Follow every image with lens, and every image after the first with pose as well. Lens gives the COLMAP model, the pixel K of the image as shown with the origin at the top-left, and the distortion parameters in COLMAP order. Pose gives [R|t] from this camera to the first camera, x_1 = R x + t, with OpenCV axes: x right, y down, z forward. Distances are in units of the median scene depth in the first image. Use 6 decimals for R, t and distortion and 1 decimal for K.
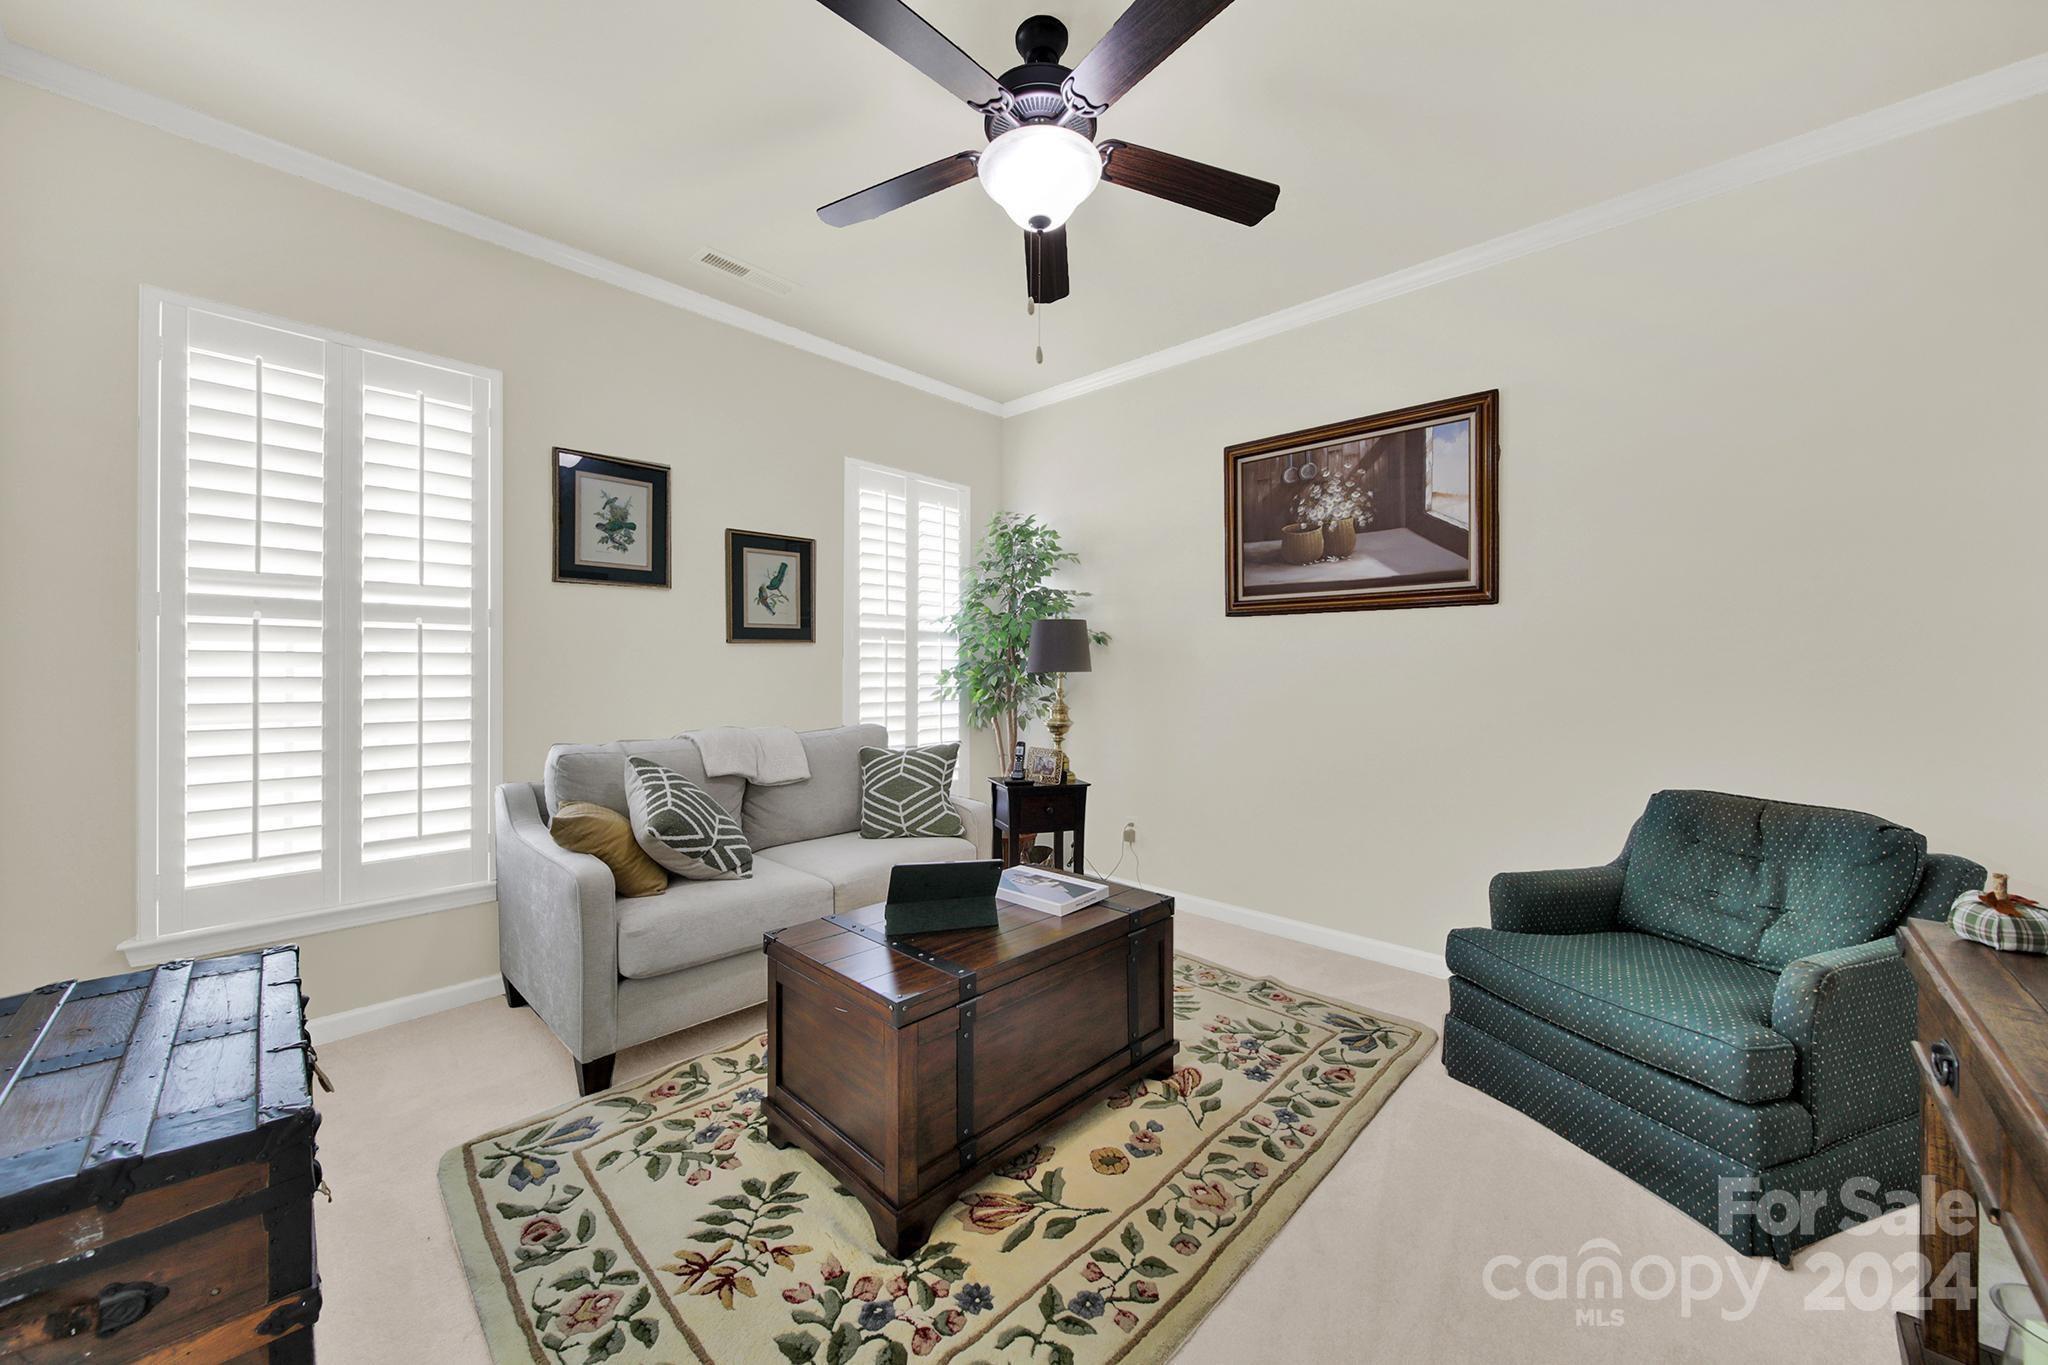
lens RADIAL K [[838.0, 0, 1024.0], [0, 838.0, 682.5], [0, 0, 1]] dist [0.000113, 0.000047]
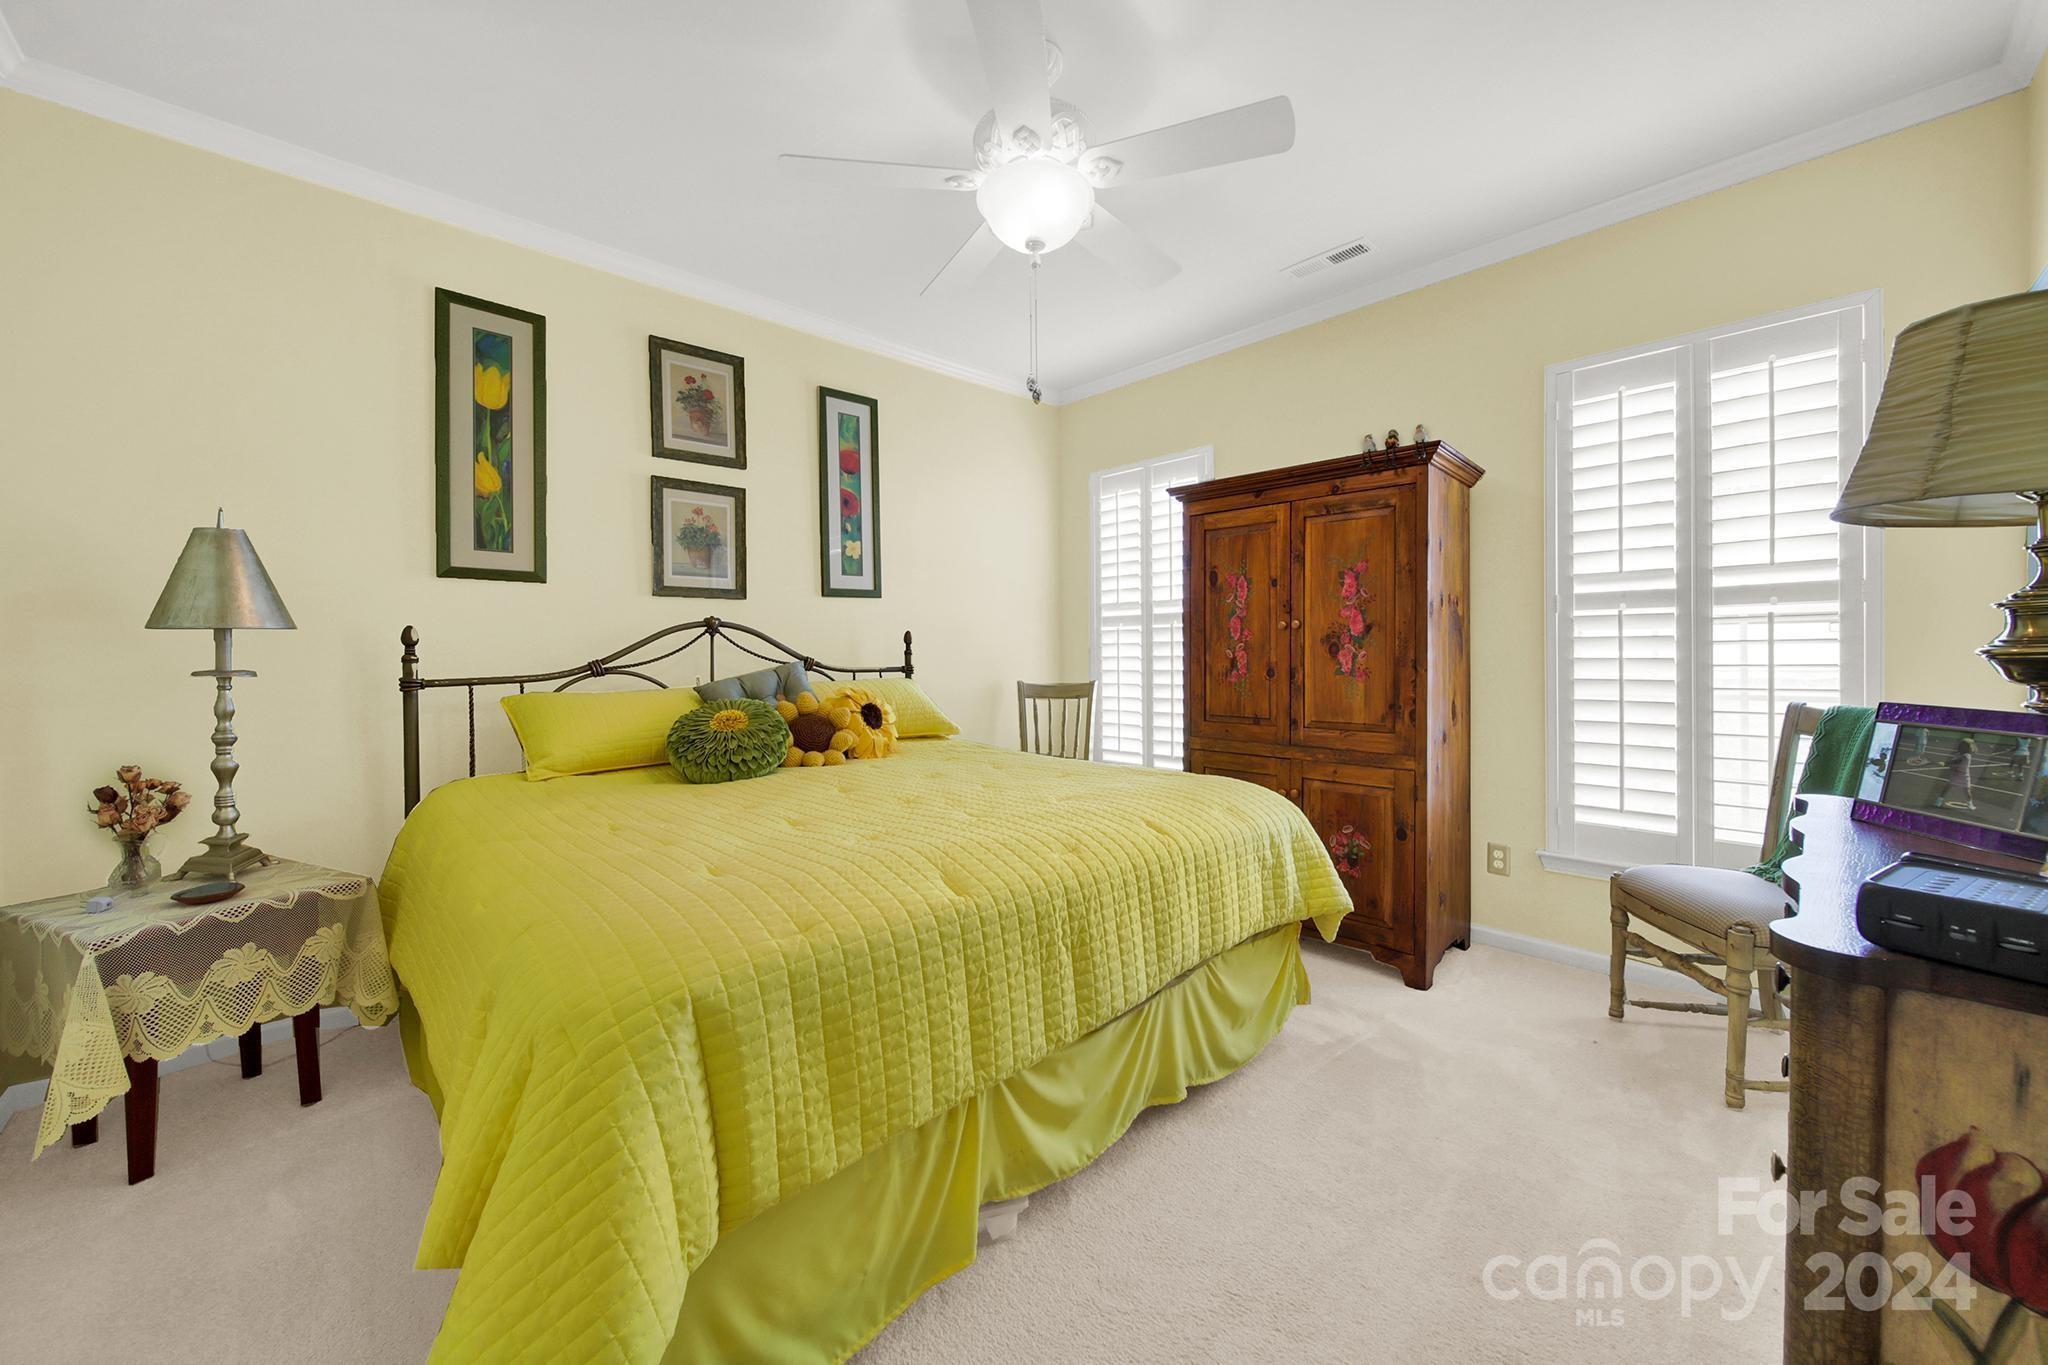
lens RADIAL K [[743.7, 0, 1024.4], [0, 743.7, 671.5], [0, 0, 1]] dist [-0.008043, -0.000033]
pose [[-0.120012, 0.025090, -0.992455, 0.244651], [-0.013128, 0.999553, 0.026857, -0.005016], [0.992686, 0.016252, -0.119629, 0.299872]]
